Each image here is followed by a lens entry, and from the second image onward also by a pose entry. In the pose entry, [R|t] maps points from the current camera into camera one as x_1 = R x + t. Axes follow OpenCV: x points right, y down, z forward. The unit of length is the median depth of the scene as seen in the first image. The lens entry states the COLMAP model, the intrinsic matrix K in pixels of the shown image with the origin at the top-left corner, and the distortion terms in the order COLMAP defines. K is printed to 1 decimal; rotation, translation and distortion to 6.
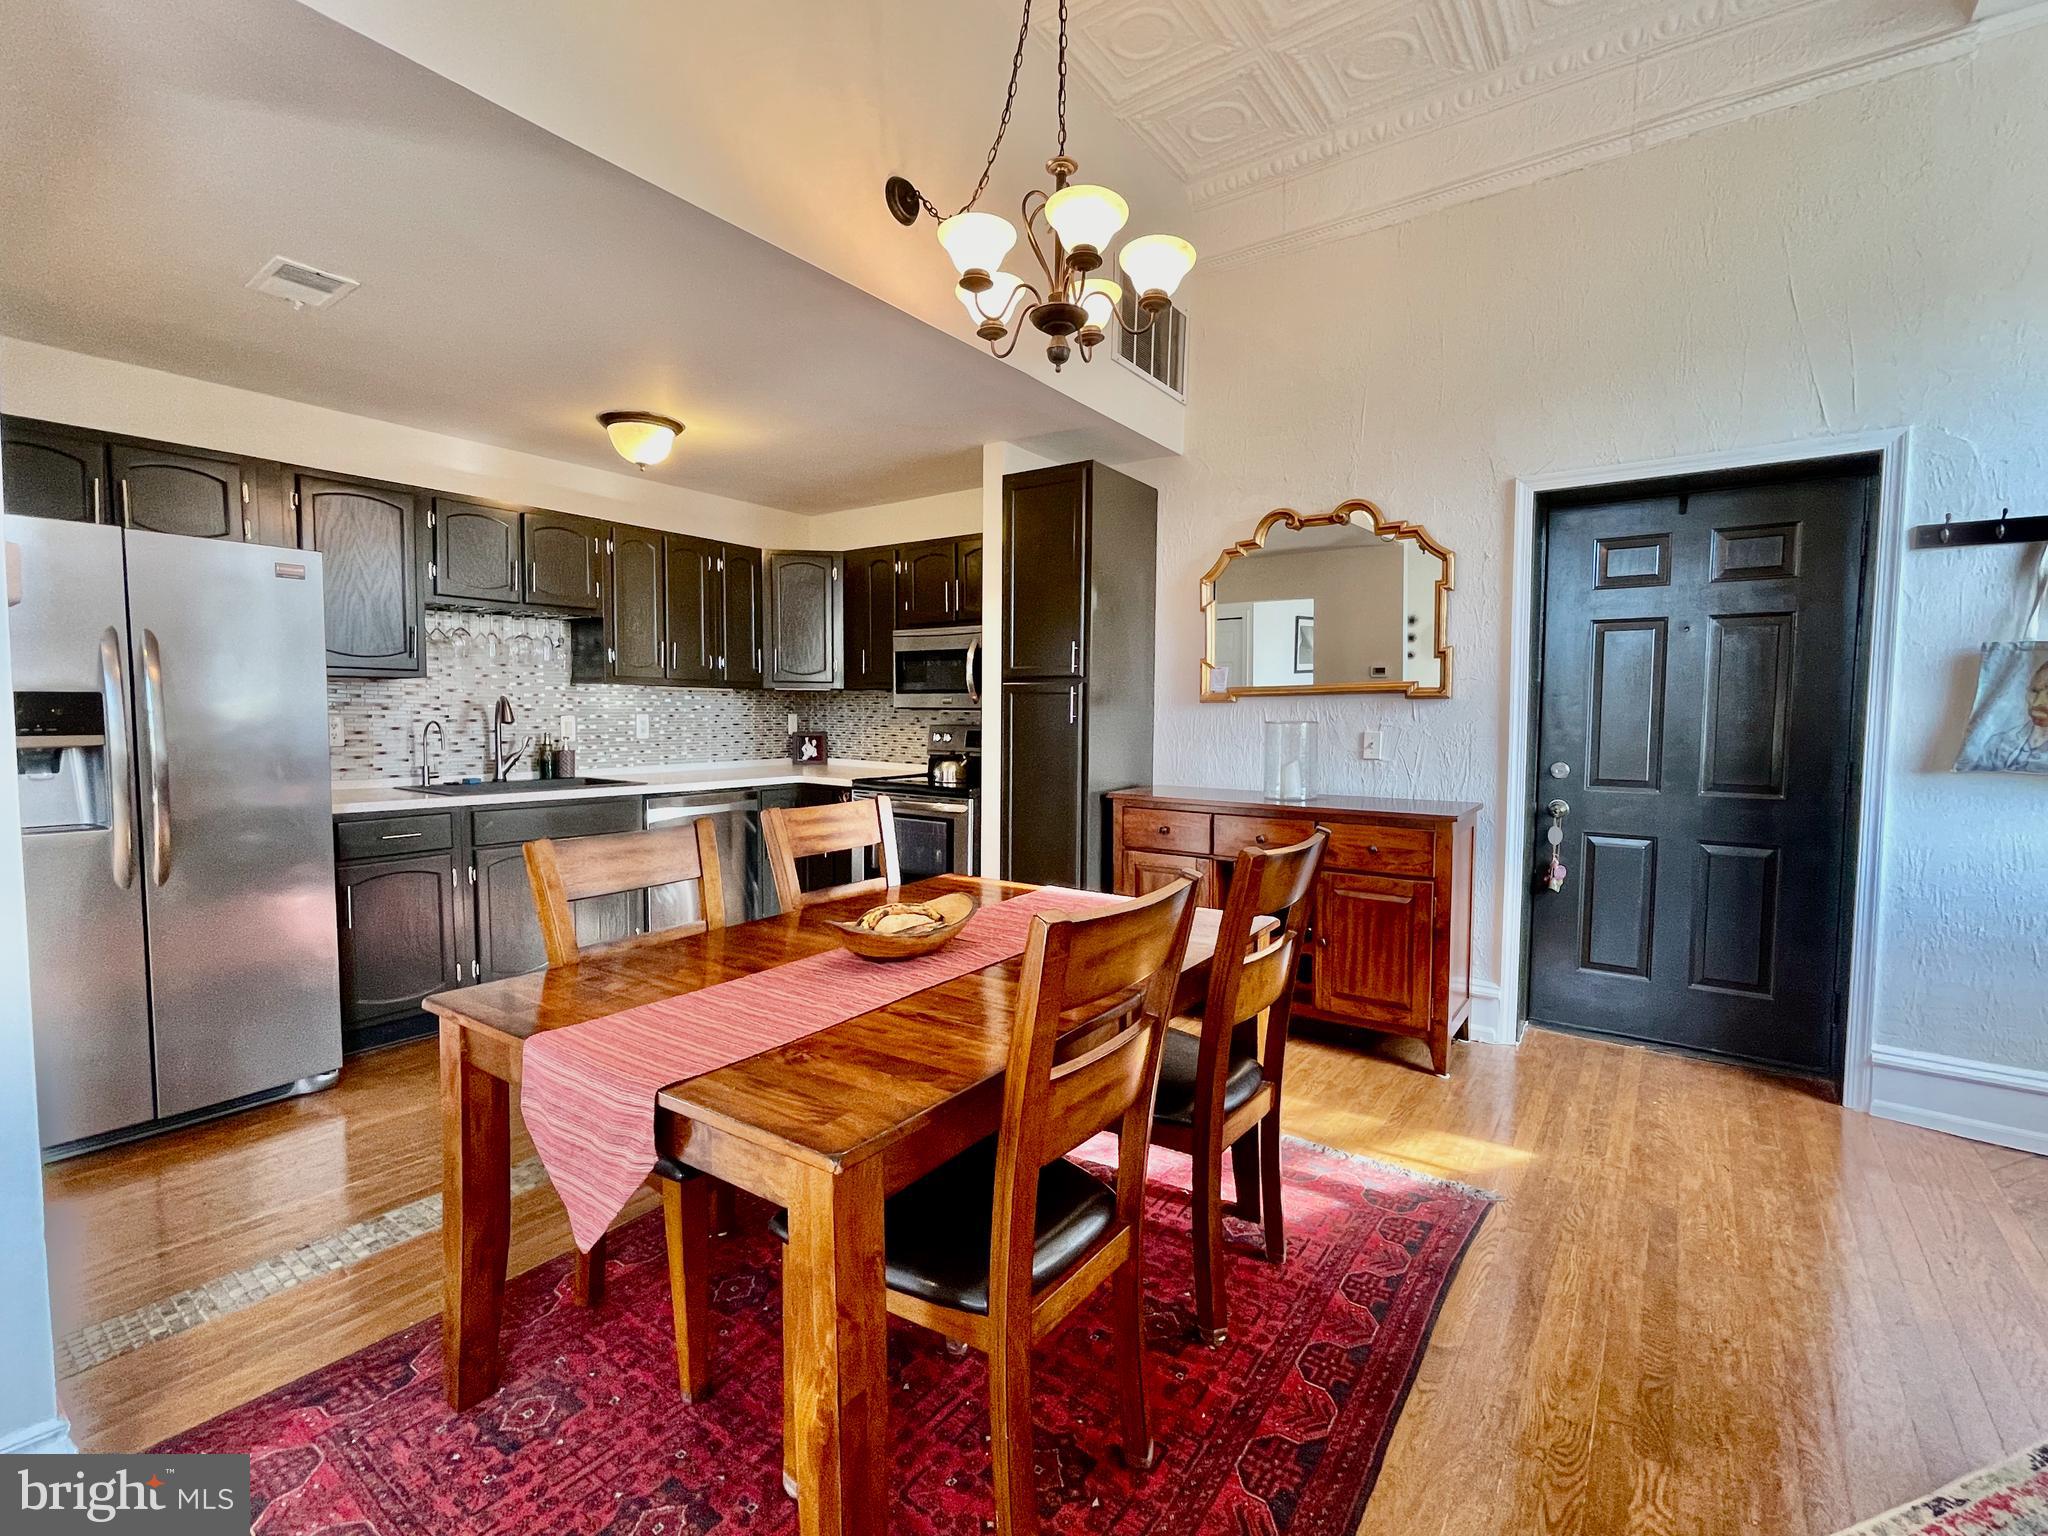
lens RADIAL K [[918.9, 0, 1024.0], [0, 918.9, 768.0], [0, 0, 1]] dist [-0.000288, -0.000034]
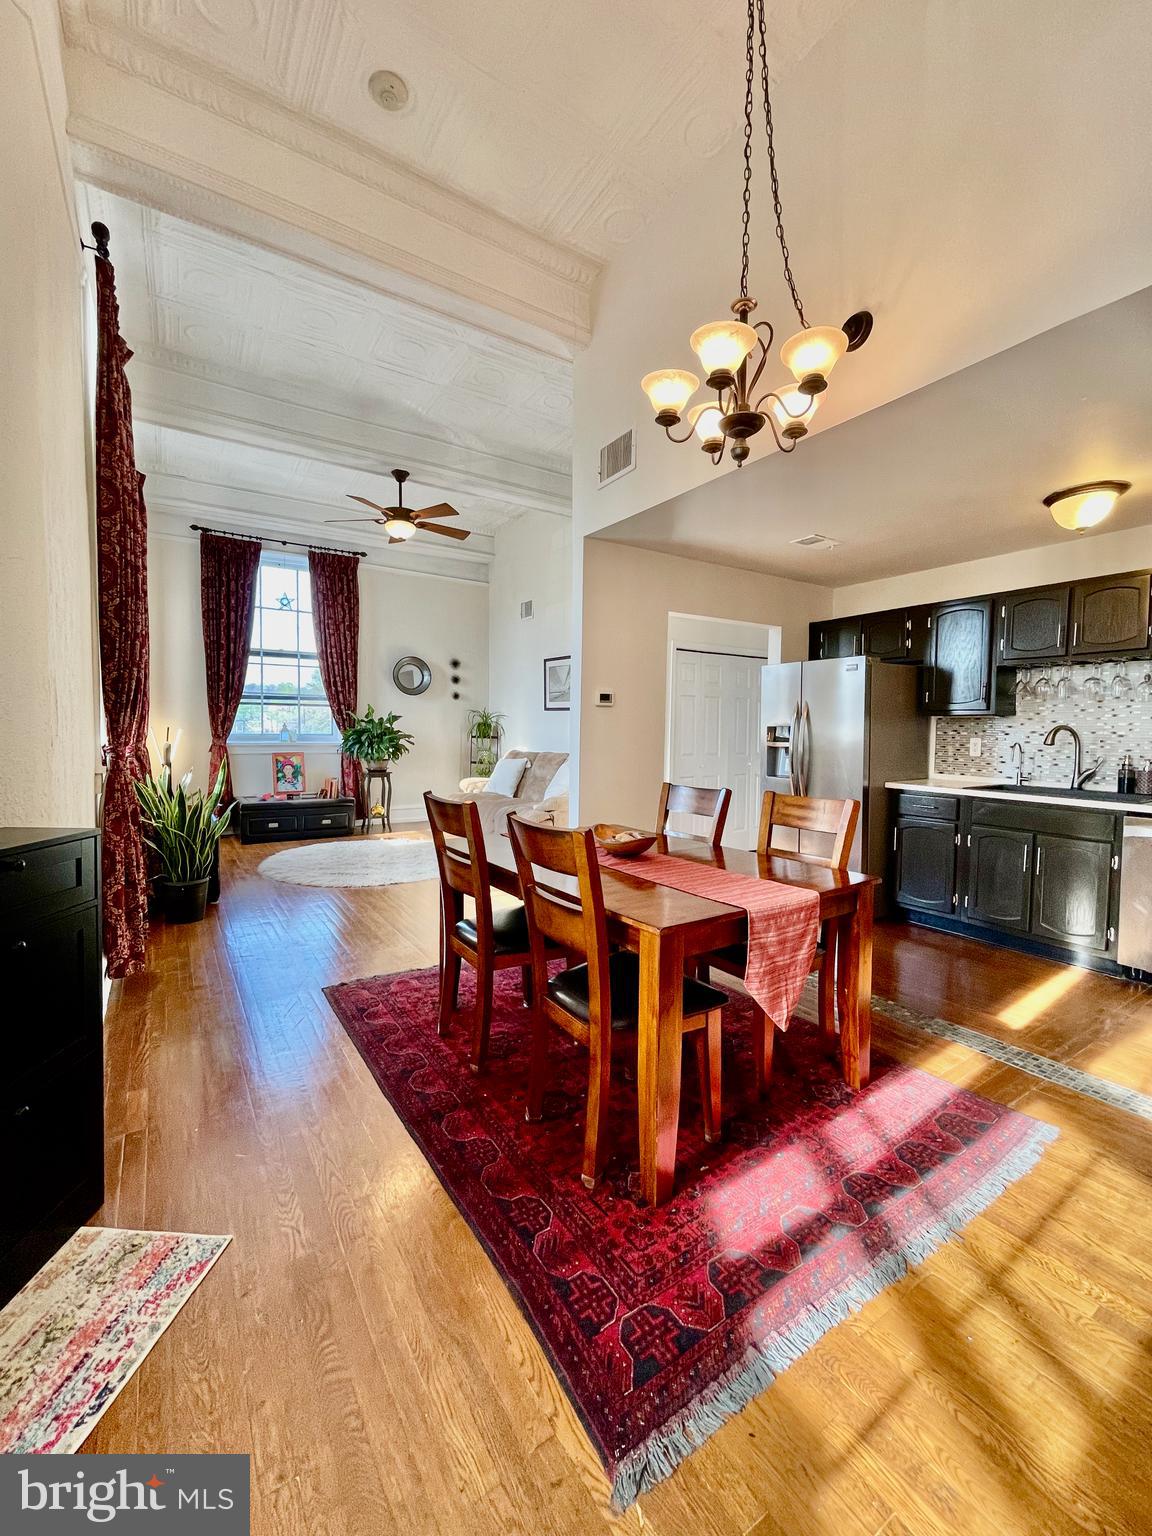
lens RADIAL K [[633.5, 0, 576.0], [0, 633.5, 768.0], [0, 0, 1]] dist [-0.001798, -0.000263]
pose [[-0.358199, 0.048877, -0.932365, 0.592289], [-0.068093, 0.994602, 0.078300, -0.041927], [0.931159, 0.091535, -0.352937, 0.703724]]
